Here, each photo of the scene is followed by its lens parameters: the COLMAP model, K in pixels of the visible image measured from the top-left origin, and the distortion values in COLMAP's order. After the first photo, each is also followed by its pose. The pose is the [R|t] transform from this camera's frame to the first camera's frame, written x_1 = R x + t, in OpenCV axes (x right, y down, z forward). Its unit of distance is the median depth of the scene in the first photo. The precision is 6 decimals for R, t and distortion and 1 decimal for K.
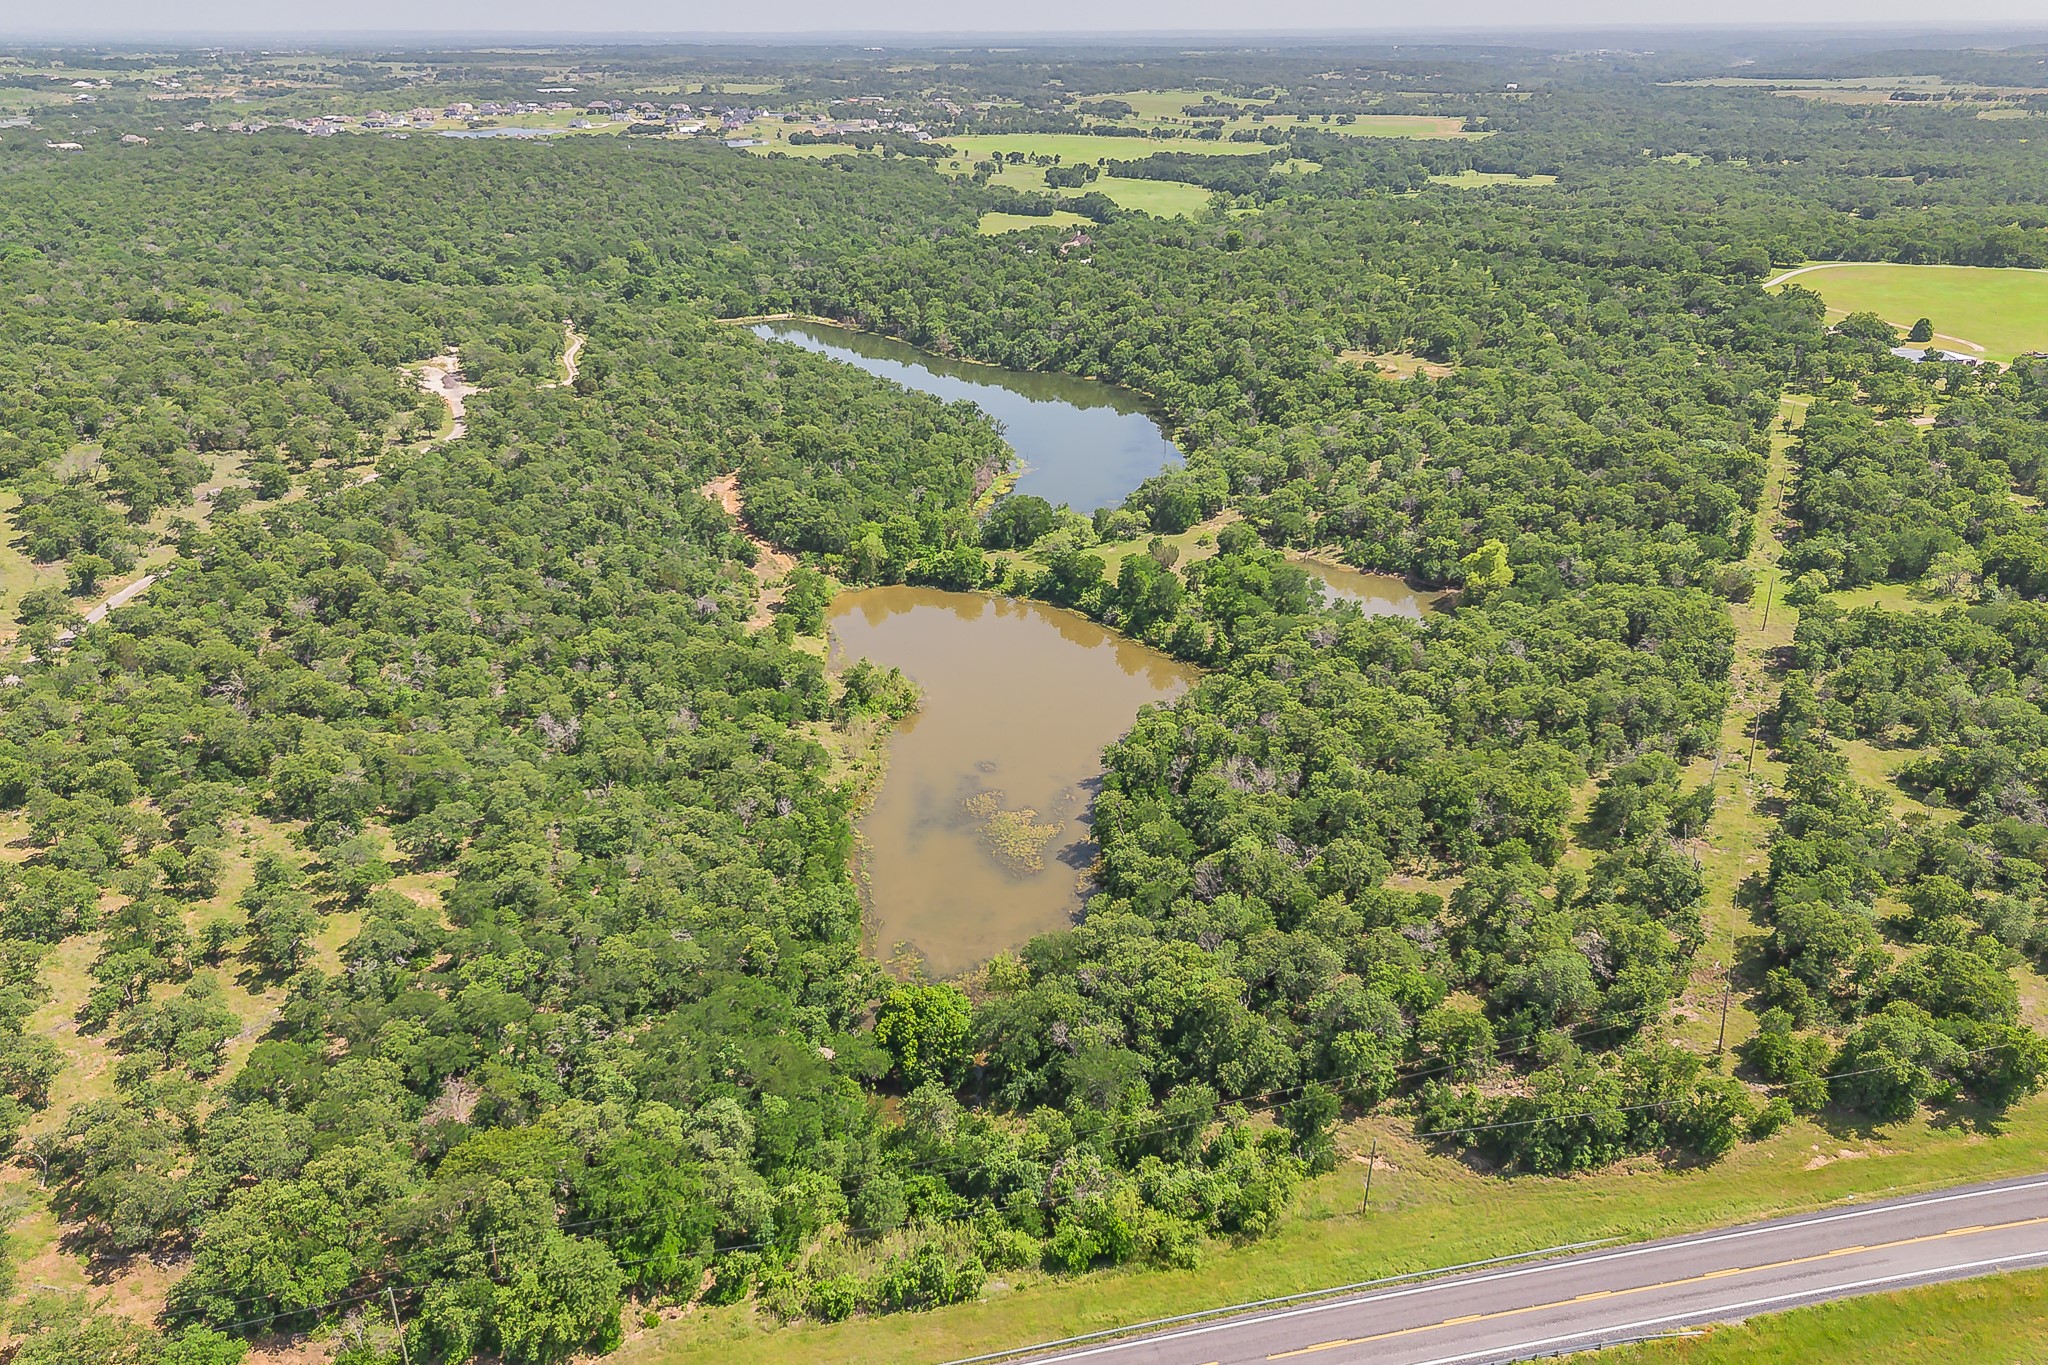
lens RADIAL K [[1462.5, 0, 1025.8], [0, 1462.5, 682.3], [0, 0, 1]] dist [0.047273, -0.034659]
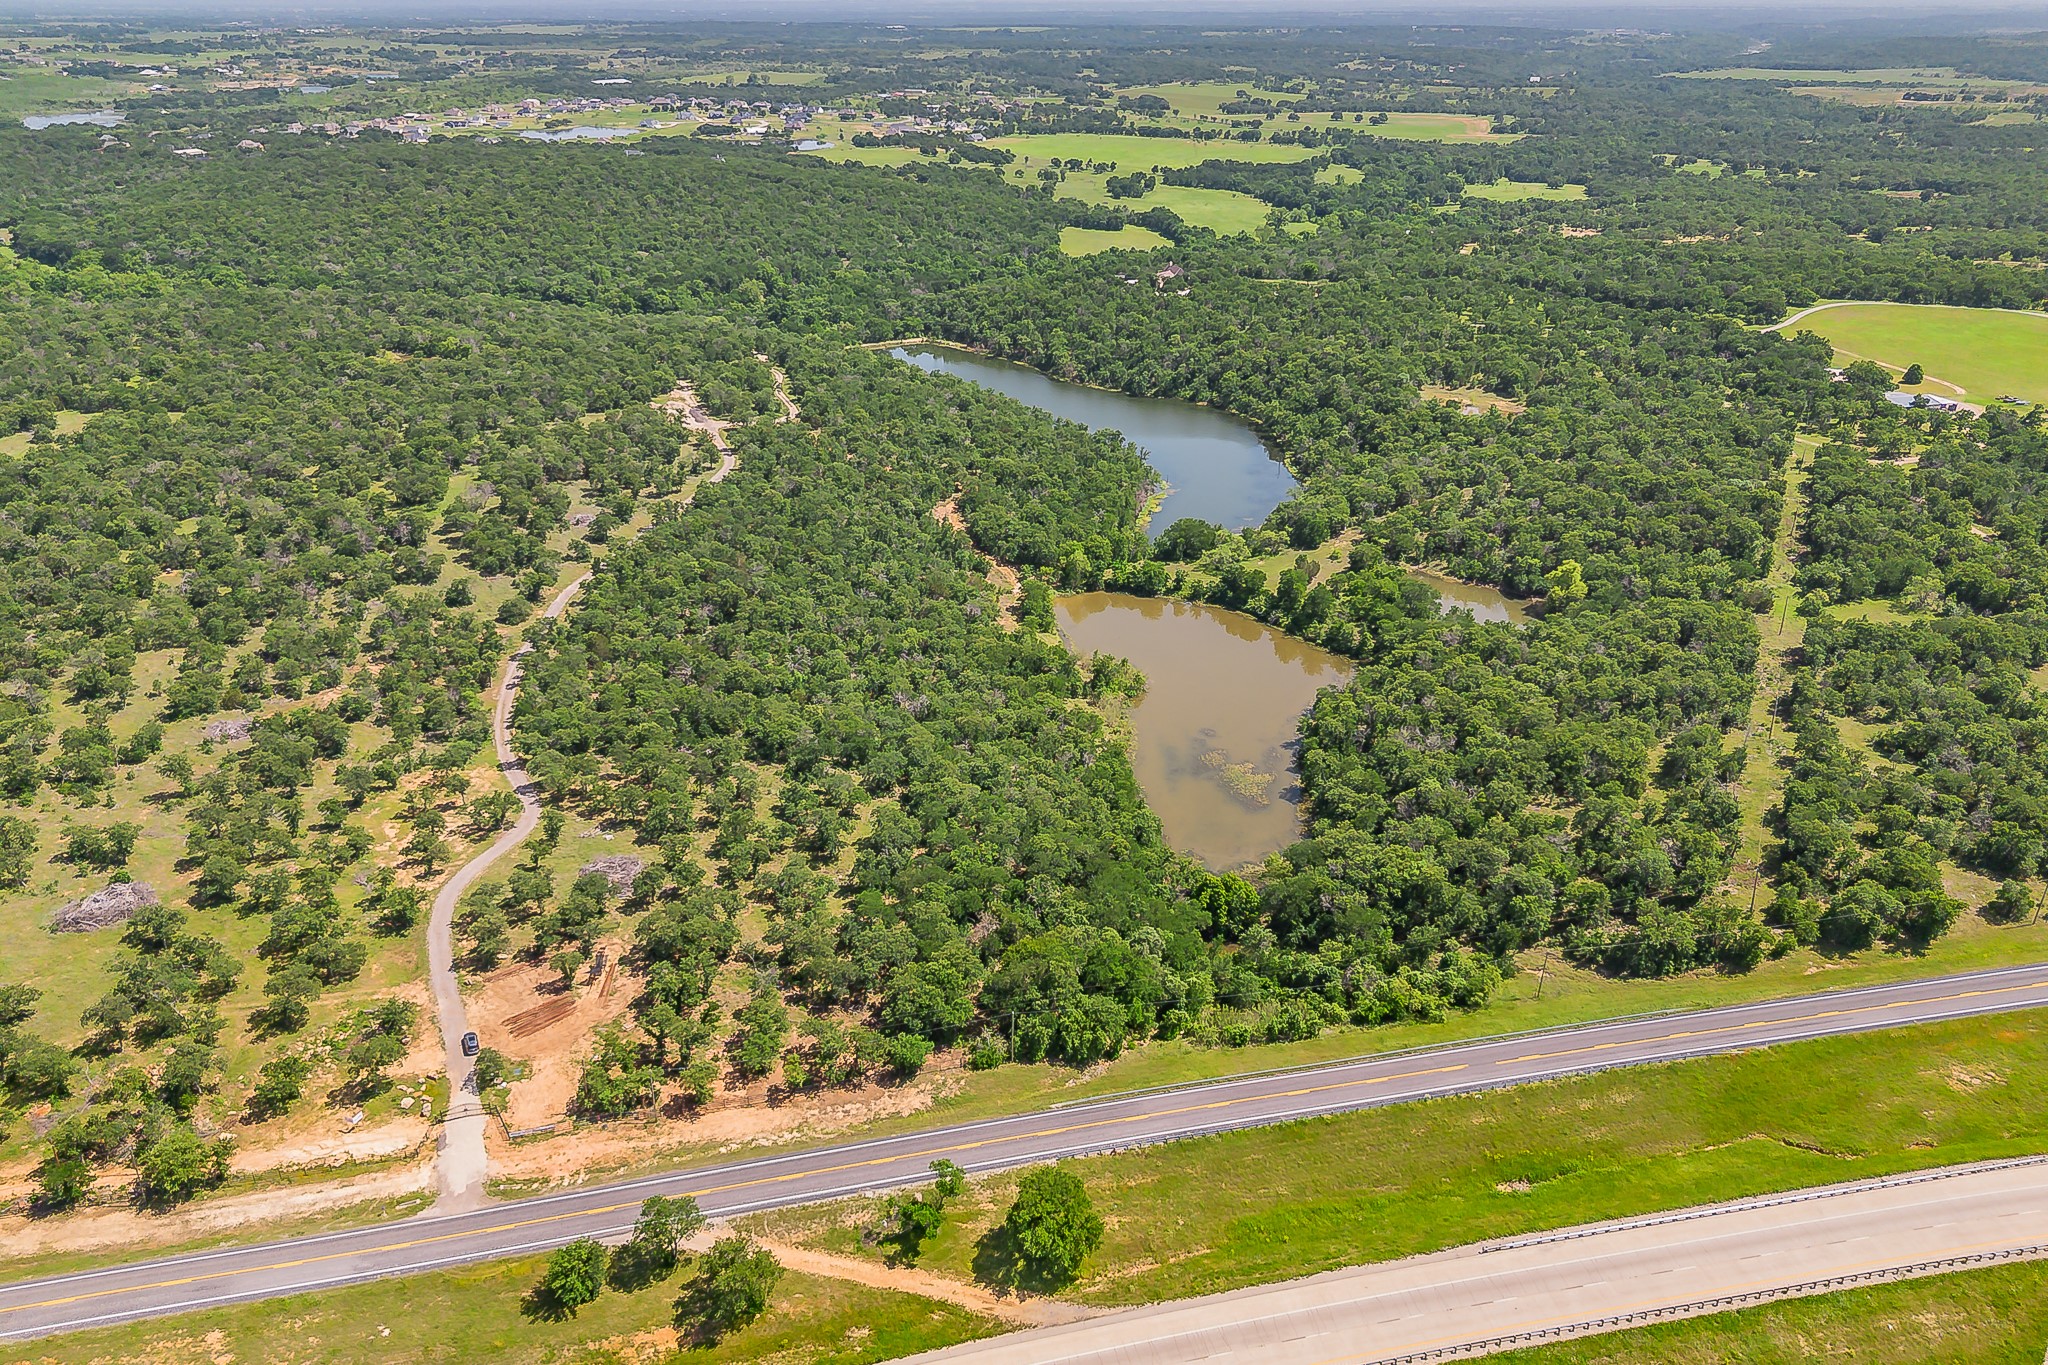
lens RADIAL K [[1462.5, 0, 1025.7], [0, 1462.5, 679.3], [0, 0, 1]] dist [0.047273, -0.034659]
pose [[0.999972, 0.006338, -0.003877, -0.149841], [-0.006274, 0.999845, 0.016432, -0.010315], [0.003980, -0.016407, 0.999857, -0.286737]]
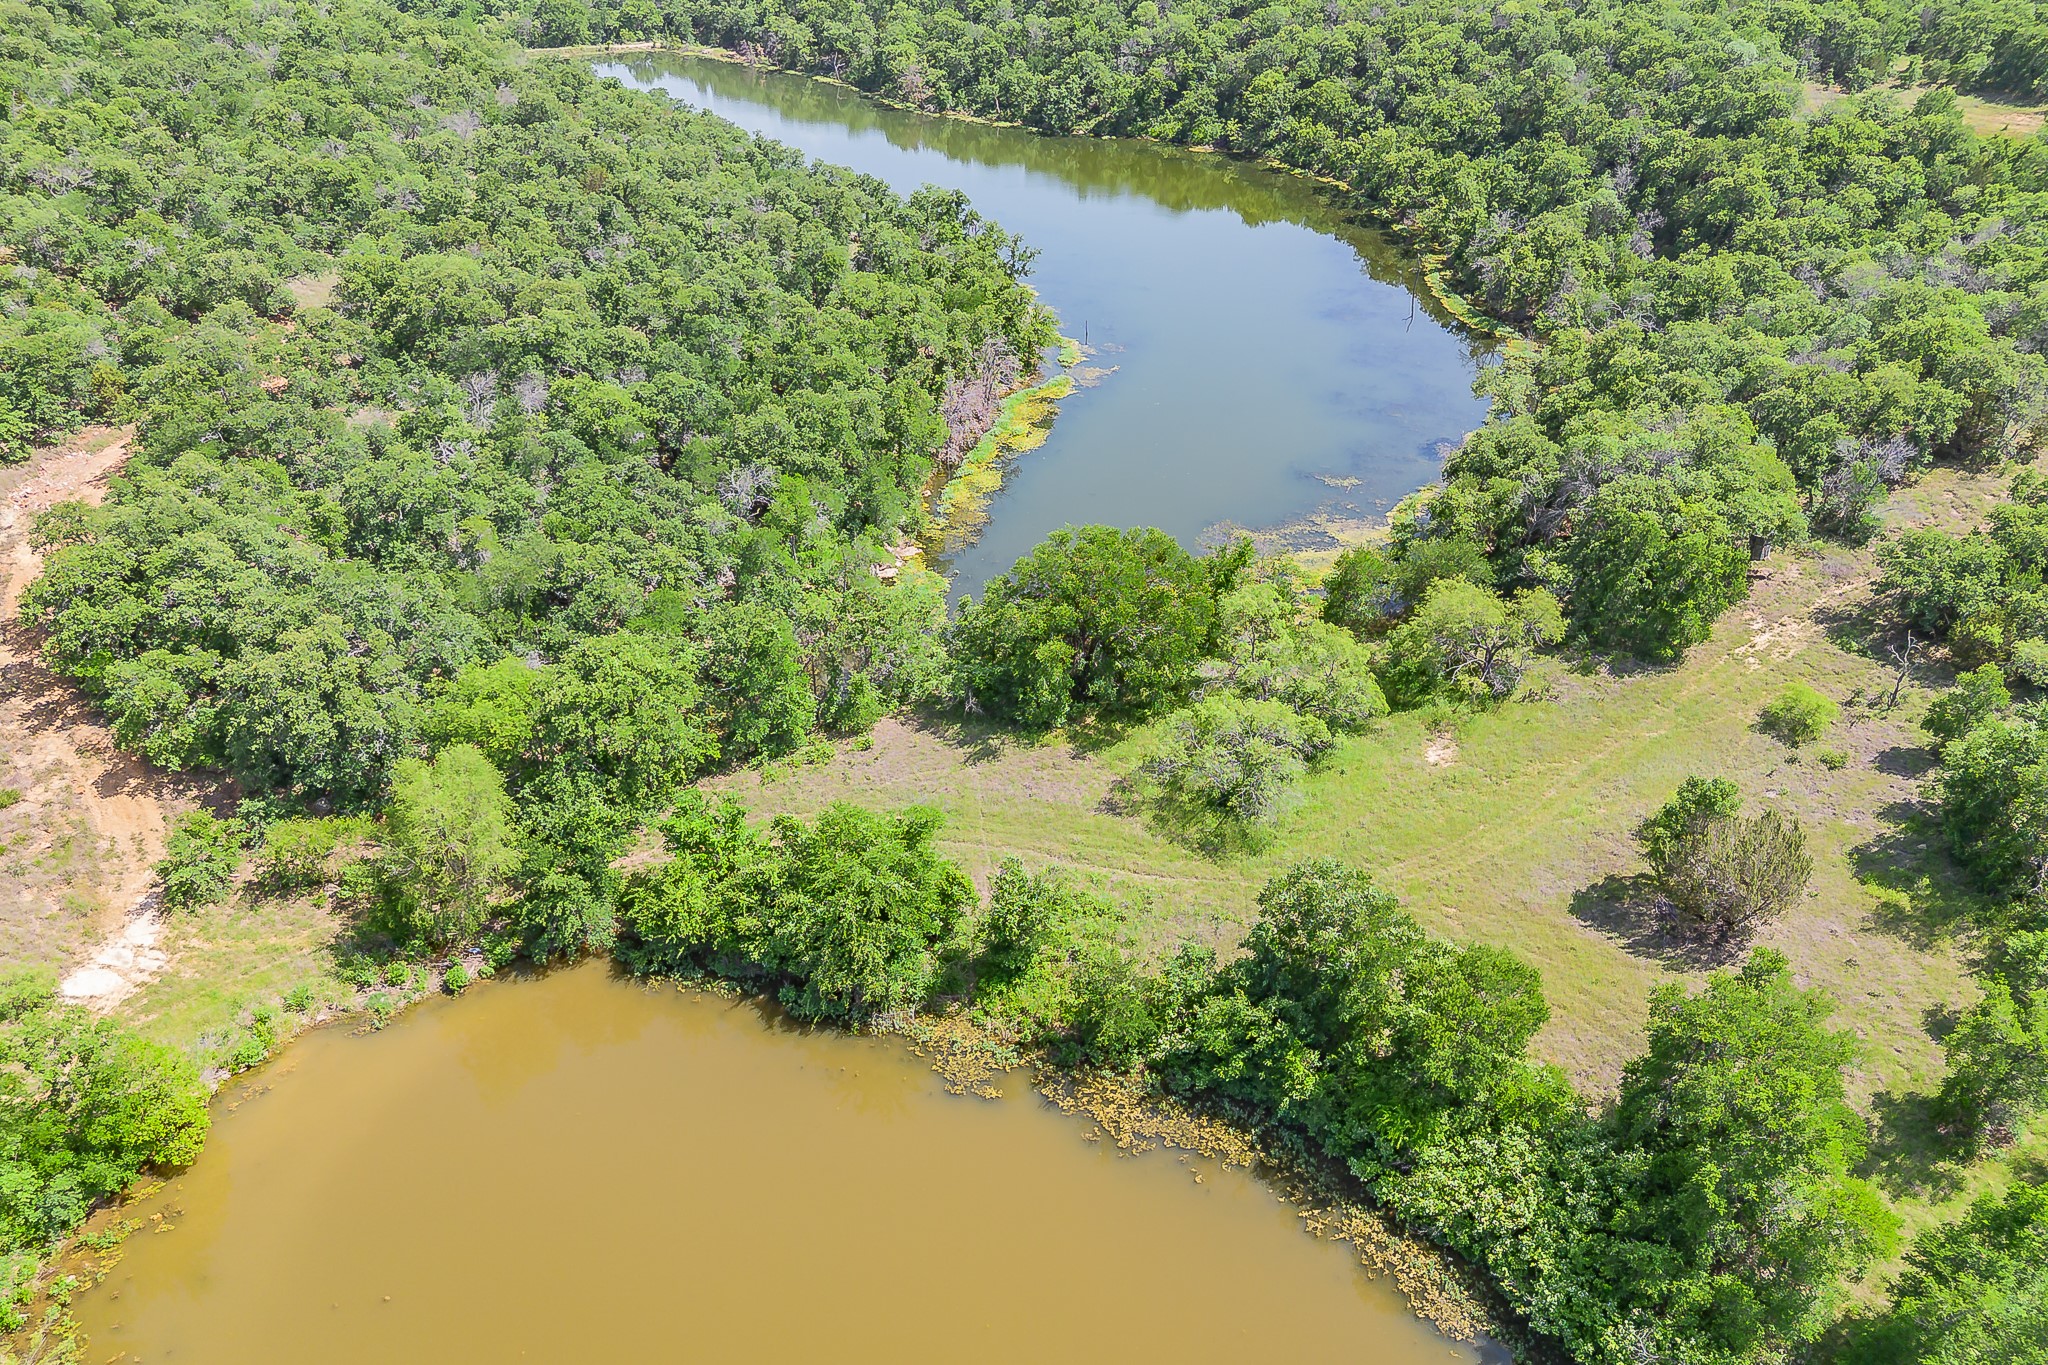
lens RADIAL K [[1462.5, 0, 1027.9], [0, 1462.5, 680.4], [0, 0, 1]] dist [0.047273, -0.034659]
pose [[0.999905, 0.009231, -0.010246, -0.013641], [-0.007945, 0.992847, 0.119129, -0.144487], [0.011272, -0.119036, 0.992826, 0.793918]]
